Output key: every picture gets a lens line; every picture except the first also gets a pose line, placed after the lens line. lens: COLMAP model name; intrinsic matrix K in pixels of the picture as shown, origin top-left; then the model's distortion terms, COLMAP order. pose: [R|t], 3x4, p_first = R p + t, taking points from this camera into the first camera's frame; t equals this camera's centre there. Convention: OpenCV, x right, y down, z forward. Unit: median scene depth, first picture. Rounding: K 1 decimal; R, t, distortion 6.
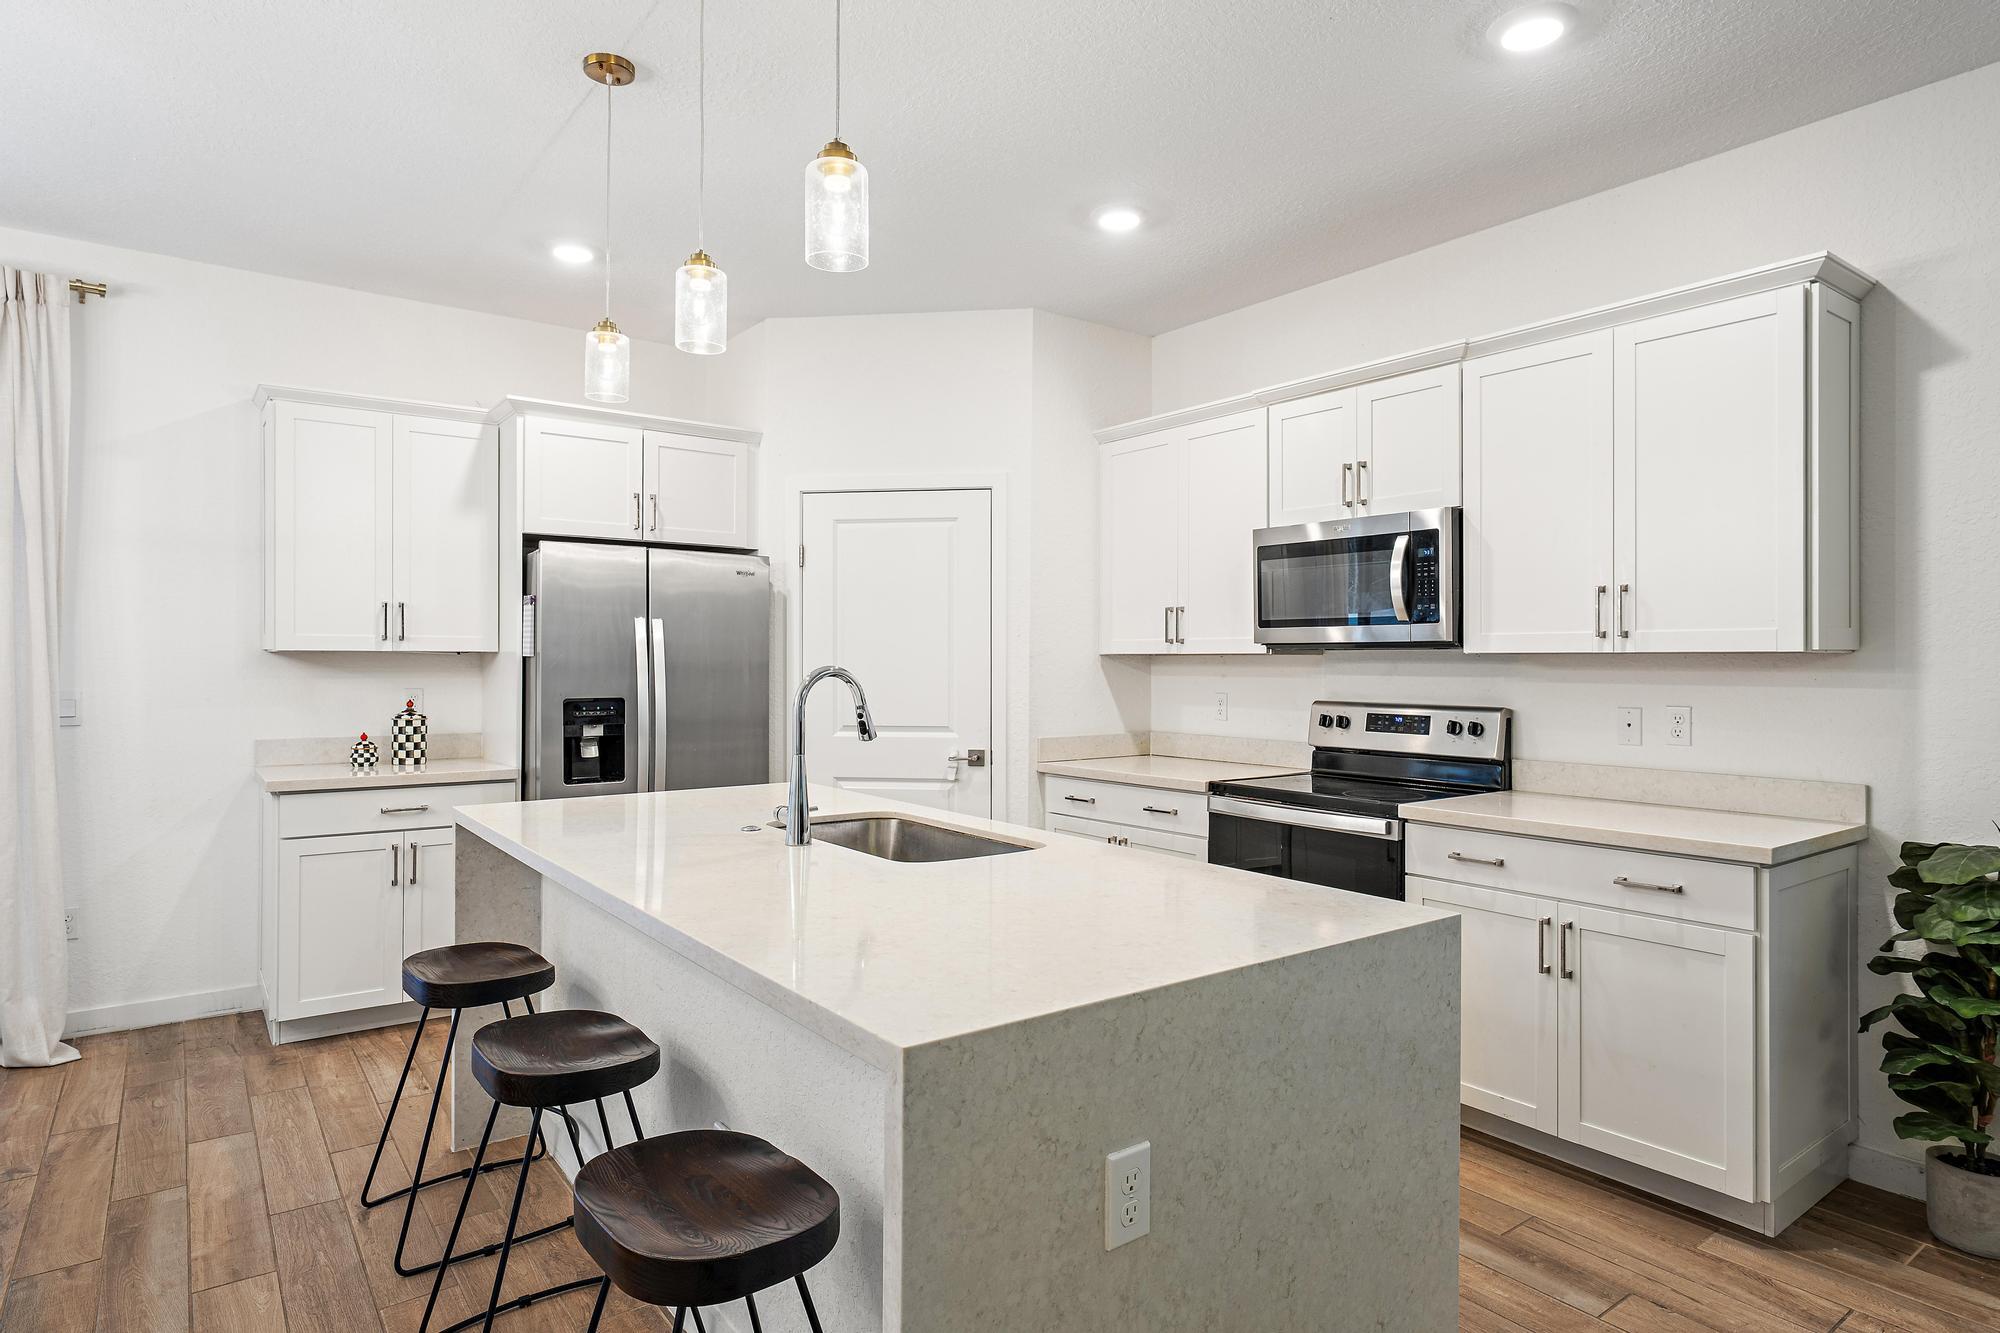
lens RADIAL K [[1104.9, 0, 1003.6], [0, 1104.9, 663.1], [0, 0, 1]] dist [-0.007140, 0.002893]
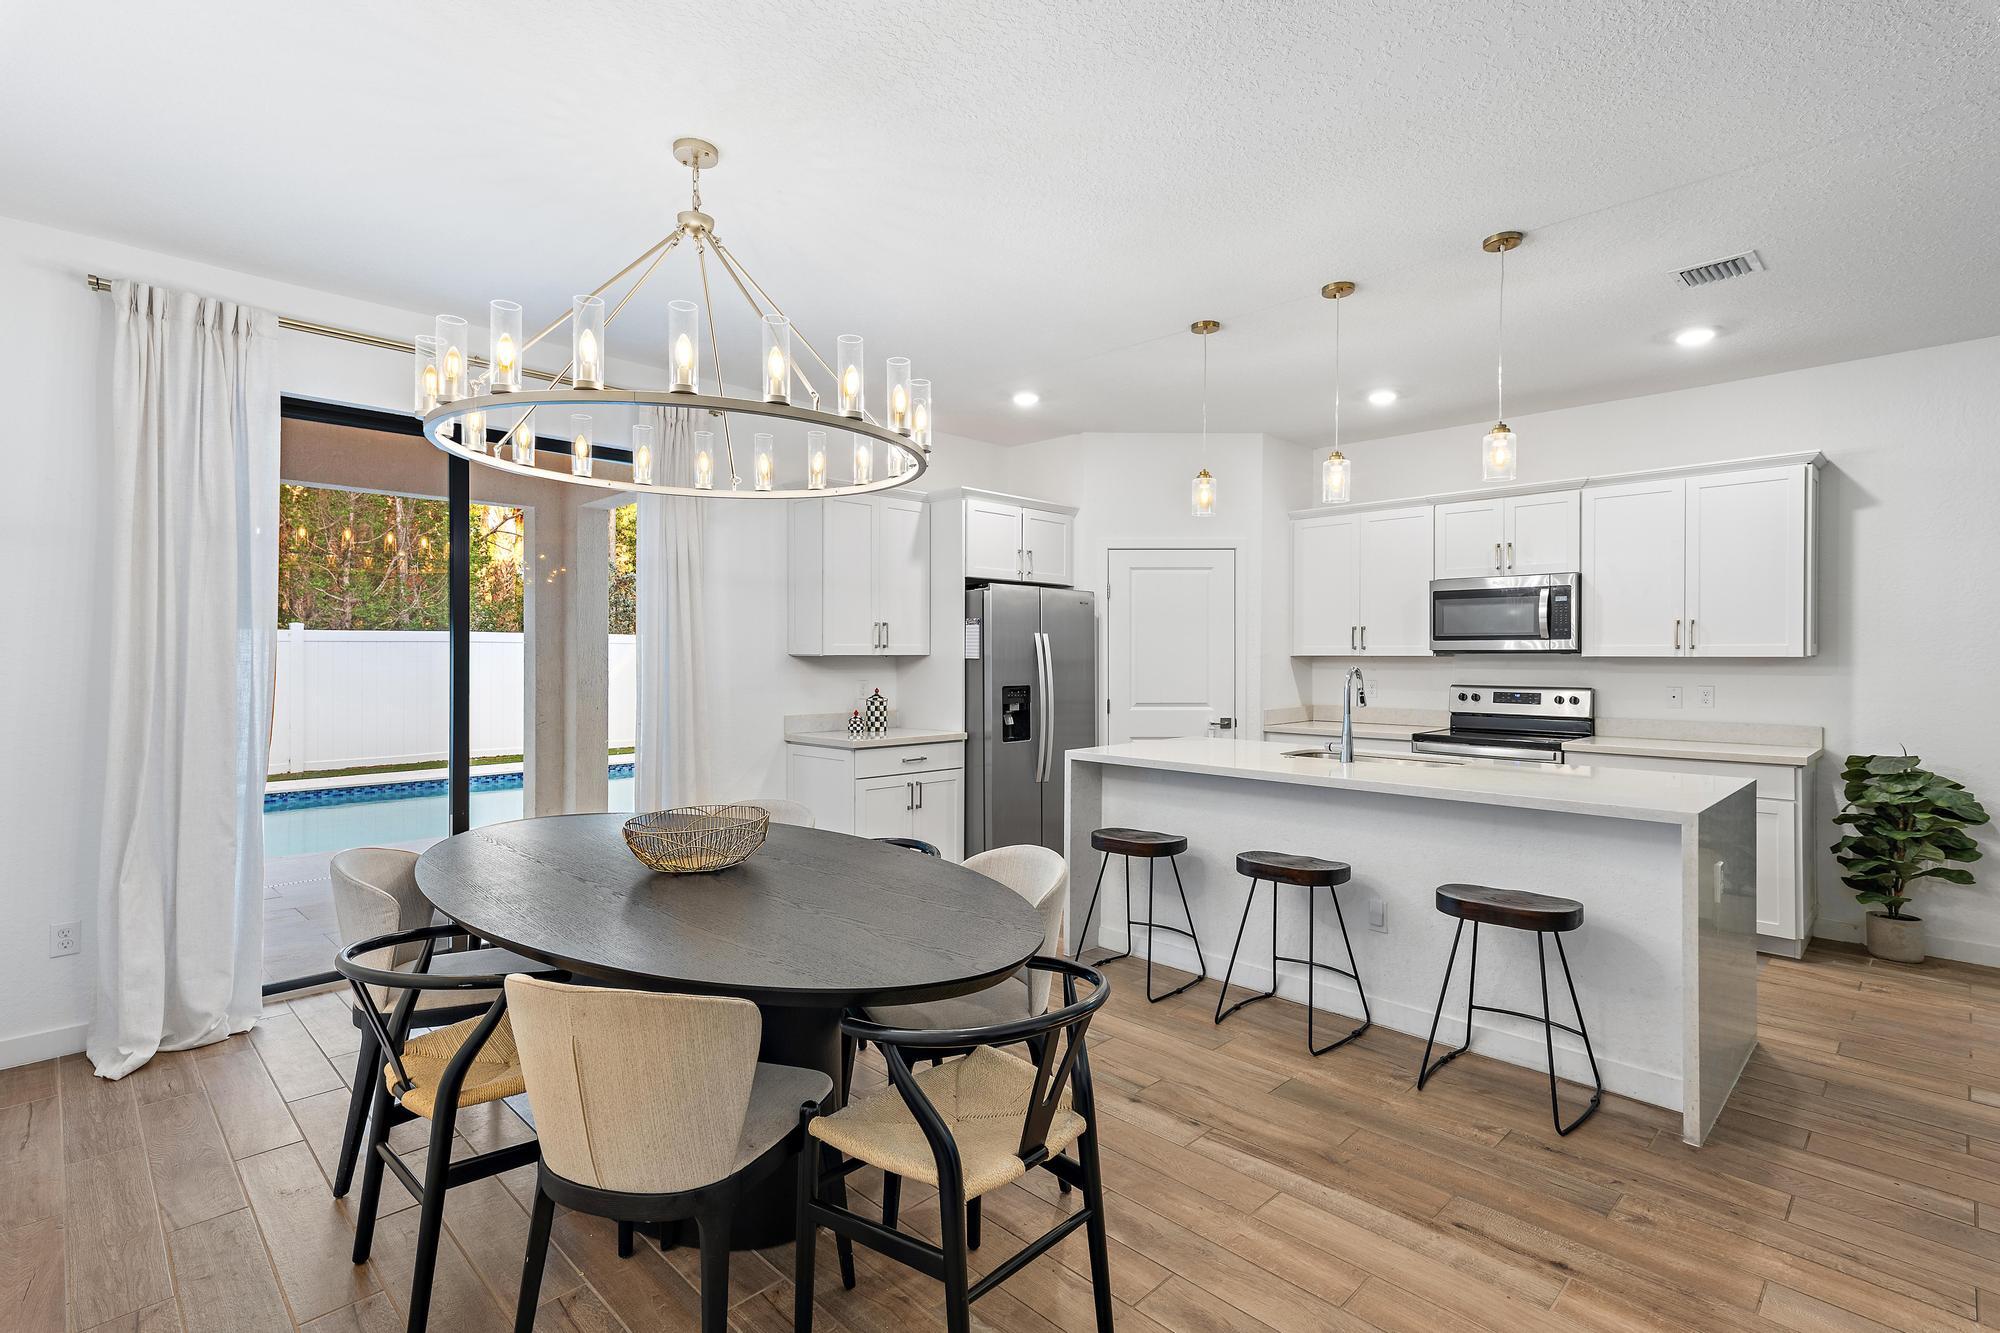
lens RADIAL K [[944.6, 0, 1002.1], [0, 944.6, 661.1], [0, 0, 1]] dist [0.023620, -0.000315]
pose [[0.989477, -0.002307, 0.144674, -0.634247], [0.001551, 0.999985, 0.005336, -0.010140], [-0.144684, -0.005055, 0.989465, -0.319043]]
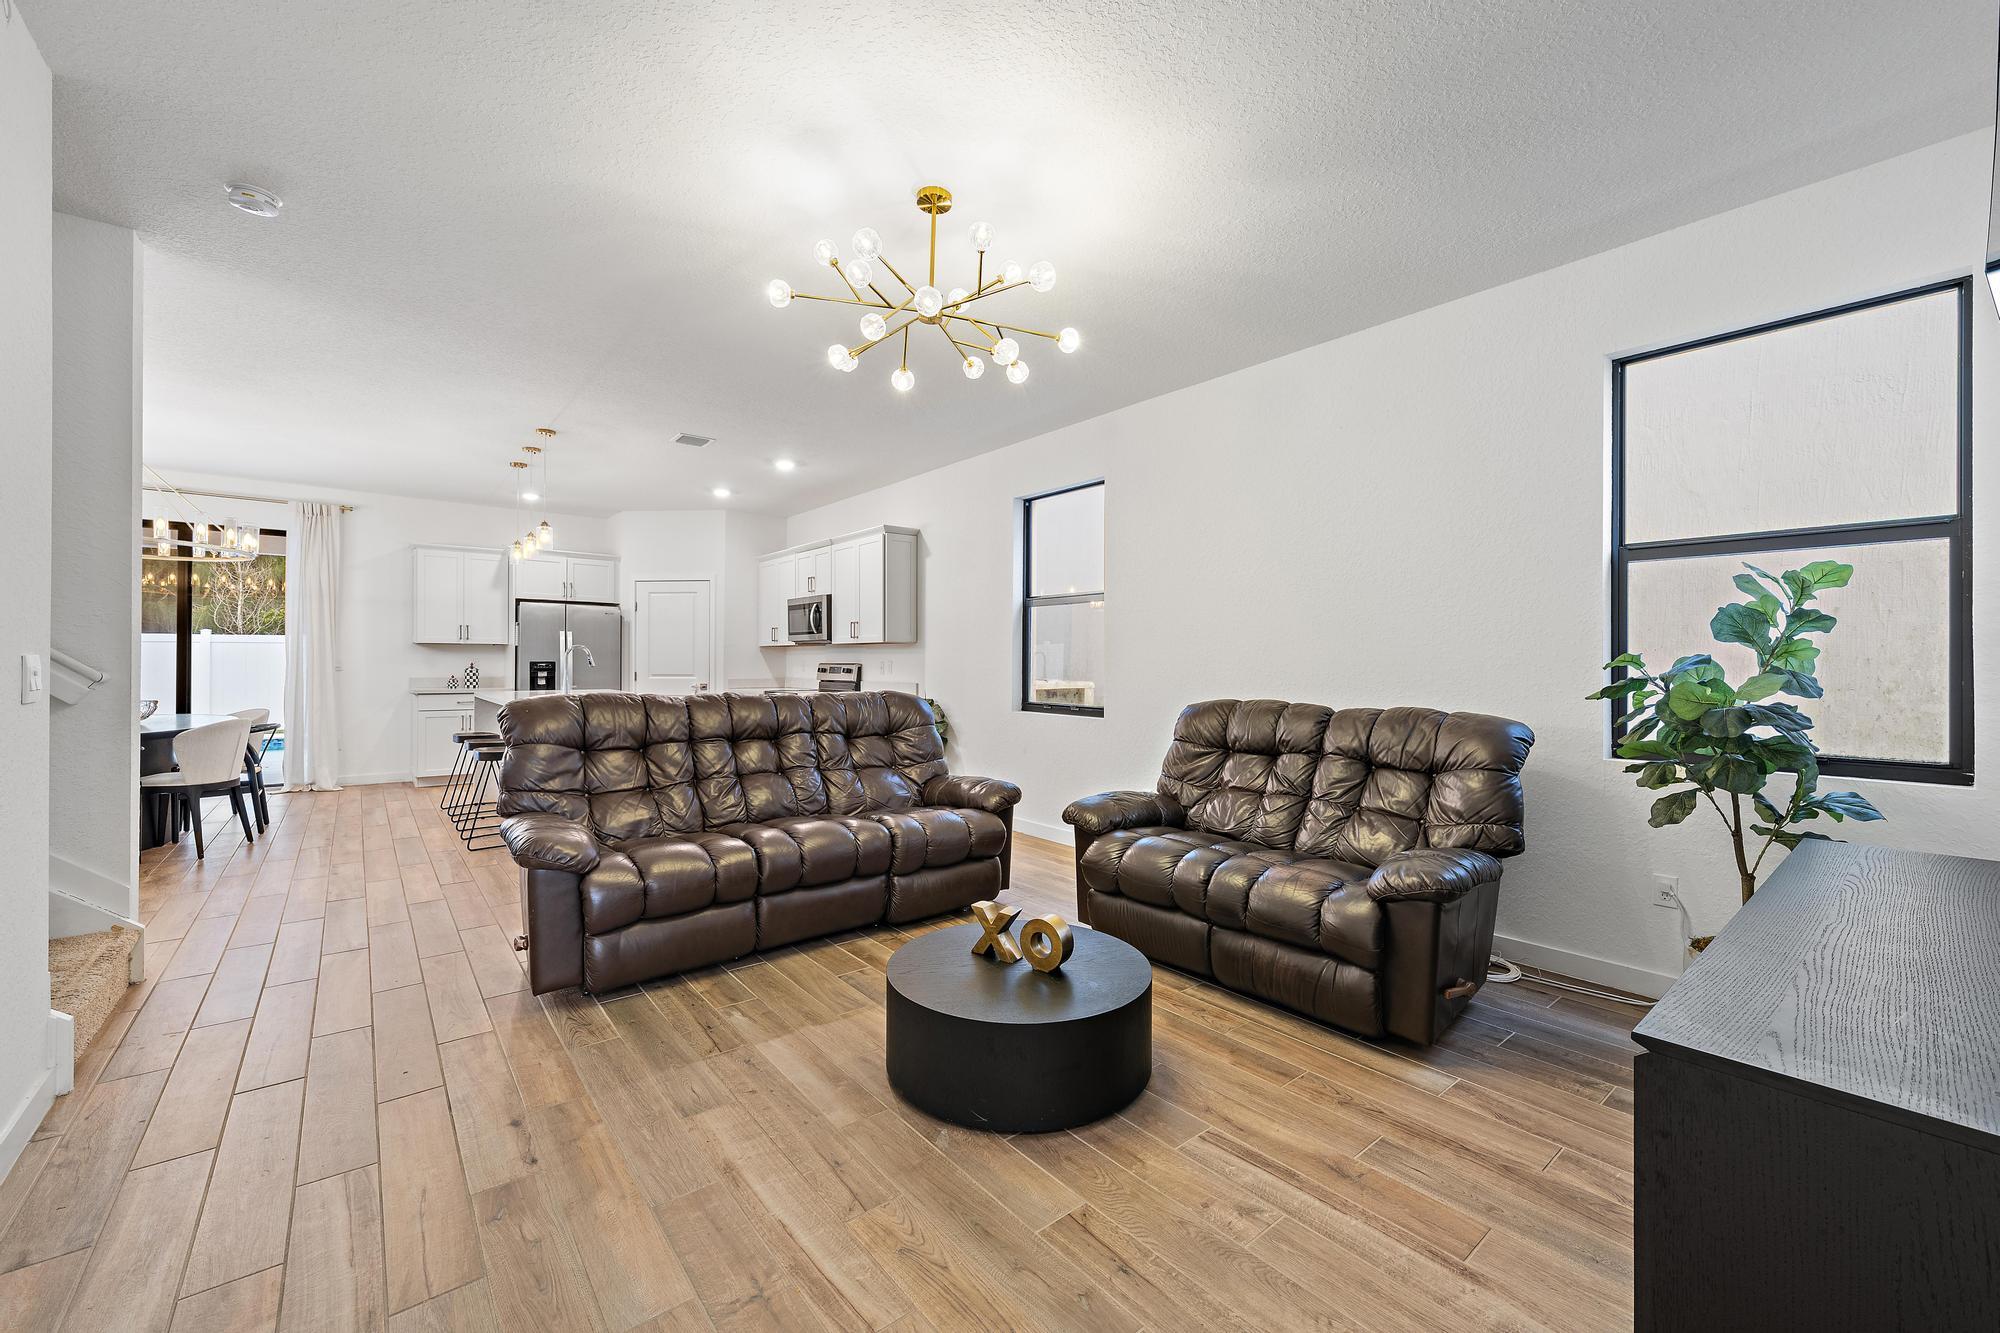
lens RADIAL K [[794.2, 0, 991.1], [0, 794.2, 670.7], [0, 0, 1]] dist [-0.002303, -0.000115]
pose [[0.999184, 0.001467, 0.040367, 0.674087], [-0.001620, 0.999992, 0.003749, 0.048494], [-0.040361, -0.003812, 0.999178, -1.012342]]
